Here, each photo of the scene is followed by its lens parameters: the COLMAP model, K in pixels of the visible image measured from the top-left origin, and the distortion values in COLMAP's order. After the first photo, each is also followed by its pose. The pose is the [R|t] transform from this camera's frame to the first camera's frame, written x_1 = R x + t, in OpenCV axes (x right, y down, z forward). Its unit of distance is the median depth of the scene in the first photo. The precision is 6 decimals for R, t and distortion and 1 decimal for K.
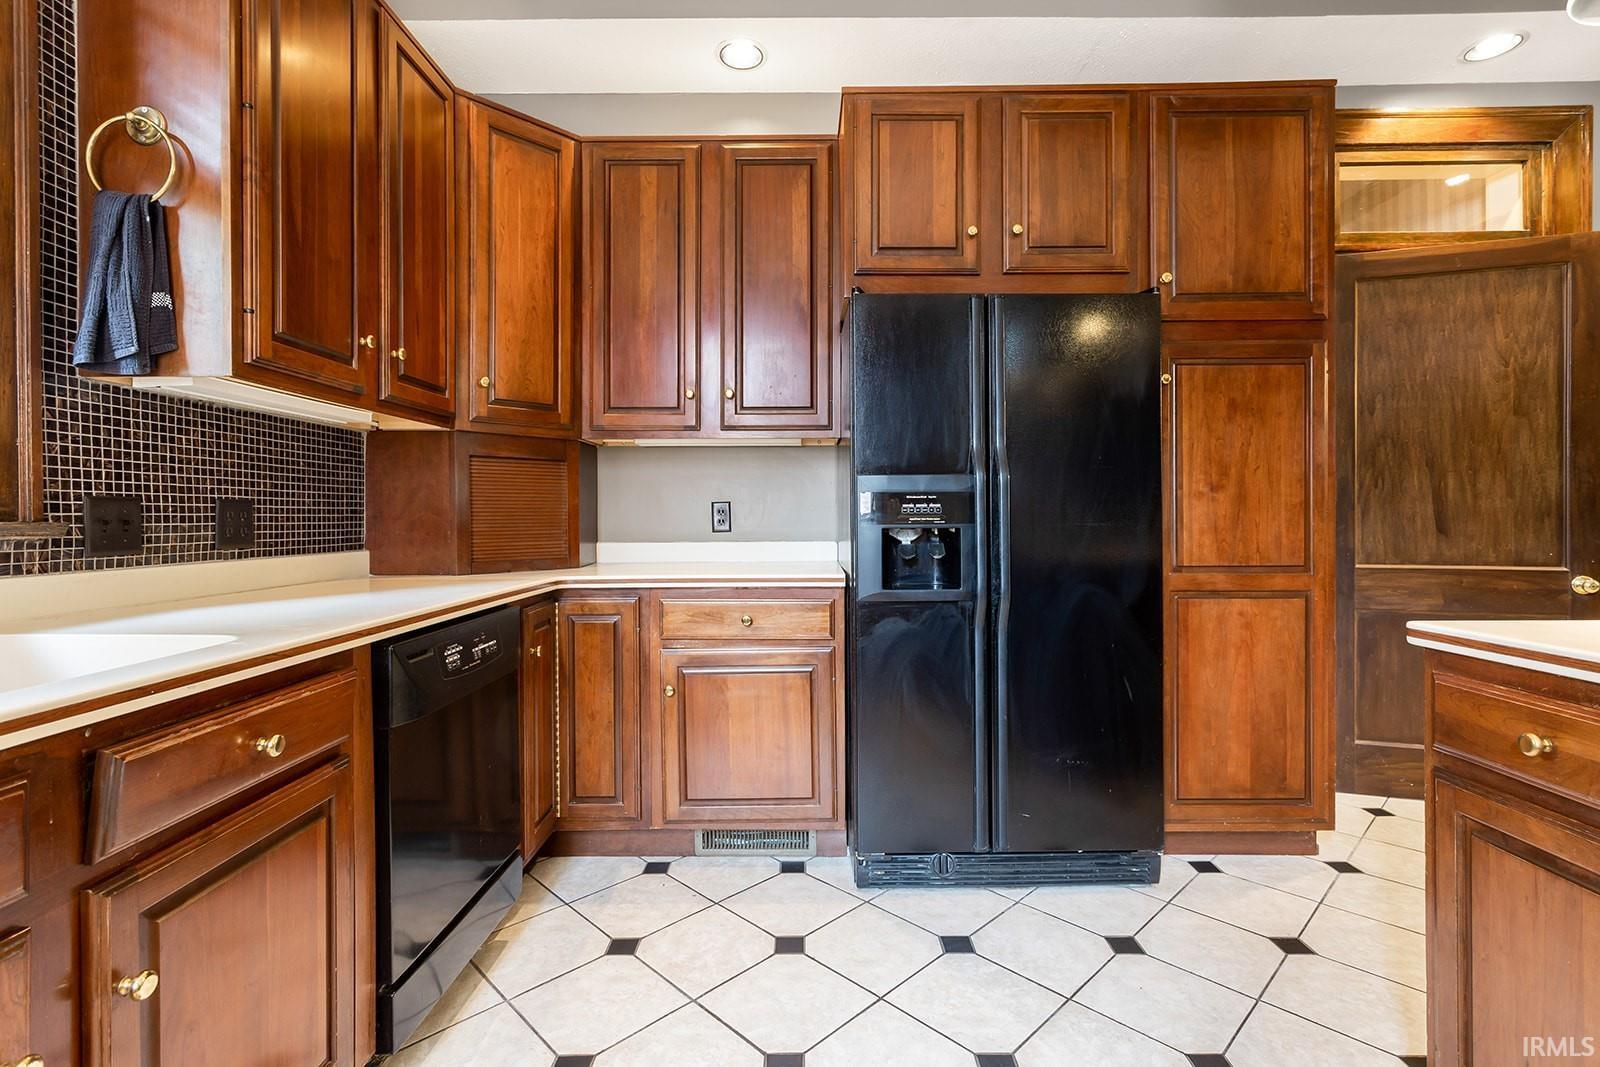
lens RADIAL K [[765.3, 0, 790.7], [0, 765.3, 517.1], [0, 0, 1]] dist [0.009307, -0.000238]
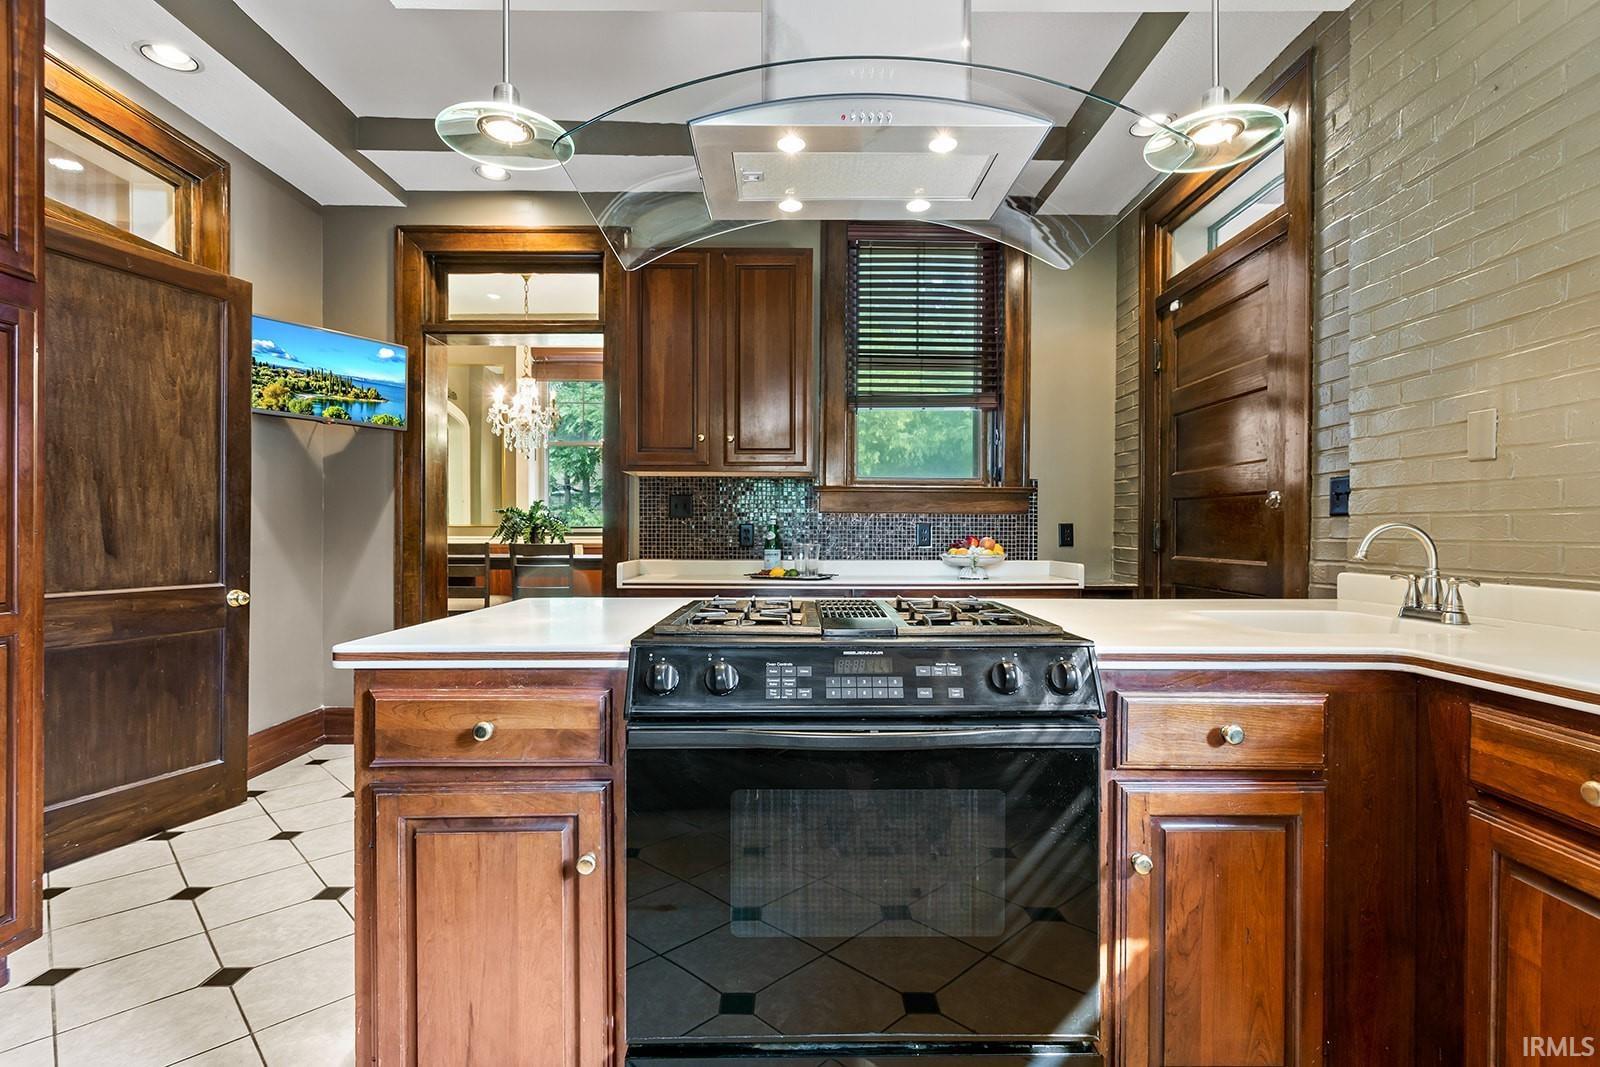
lens RADIAL K [[765.3, 0, 811.2], [0, 765.3, 536.1], [0, 0, 1]] dist [0.009307, -0.000238]
pose [[-0.029381, -0.001088, 0.999568, -0.090319], [-0.000651, 0.999999, 0.001069, -0.002192], [-0.999568, -0.000619, -0.029381, 0.206602]]
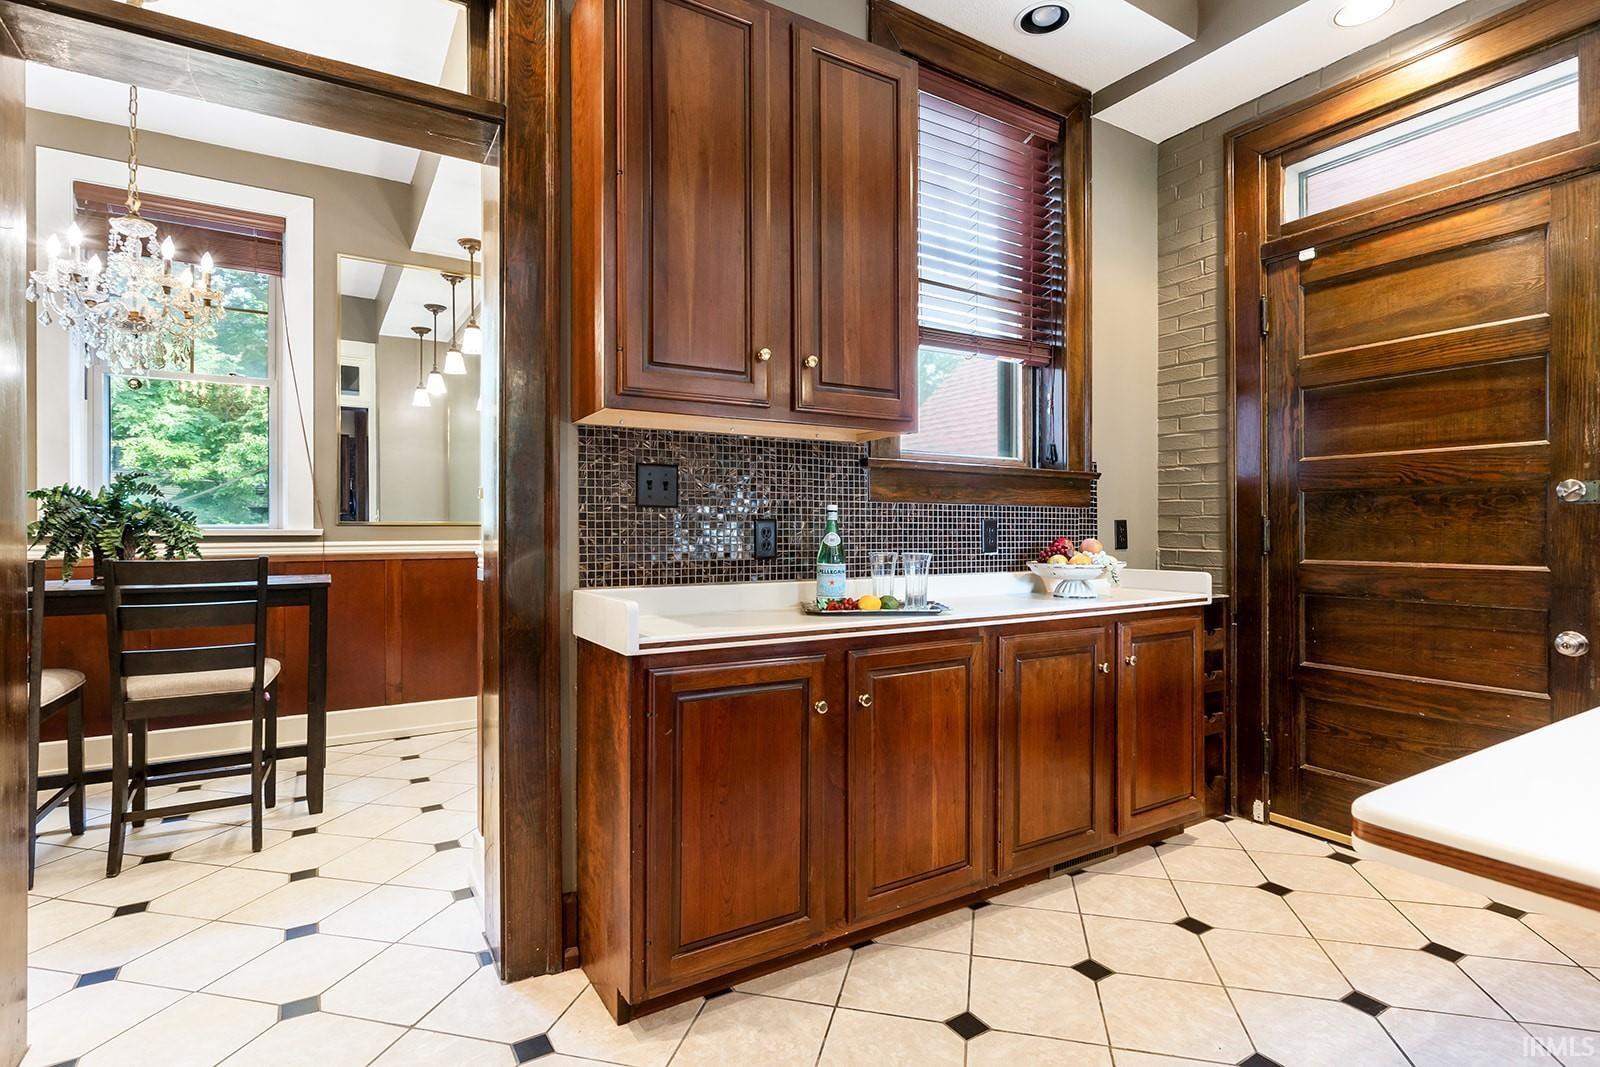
lens RADIAL K [[765.3, 0, 789.1], [0, 765.3, 533.2], [0, 0, 1]] dist [0.009307, -0.000238]
pose [[-0.539624, 0.003662, 0.841898, 0.677262], [0.006988, 0.999976, 0.000130, -0.008758], [-0.841877, 0.005953, -0.539637, 0.739041]]
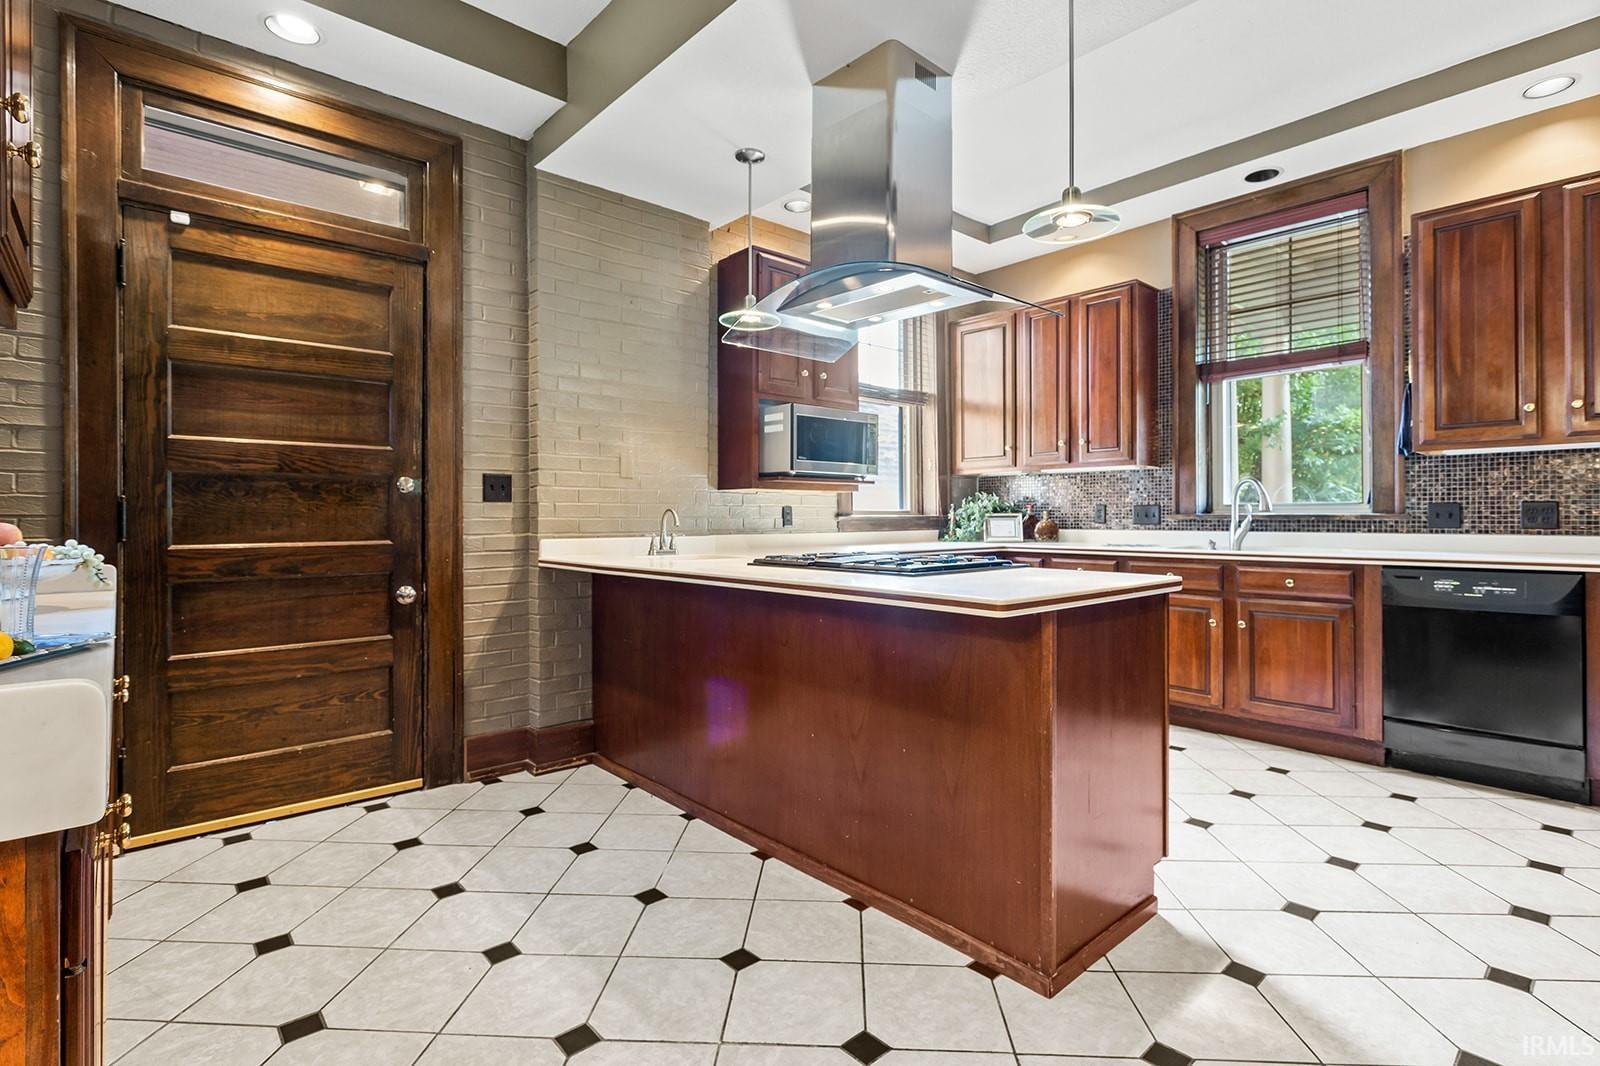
lens RADIAL K [[765.3, 0, 805.5], [0, 765.3, 516.5], [0, 0, 1]] dist [0.009307, -0.000238]
pose [[-0.737577, 0.009082, -0.675202, 1.266558], [0.005001, 0.999956, 0.007987, -0.007547], [0.675245, 0.002515, -0.737590, 0.839818]]
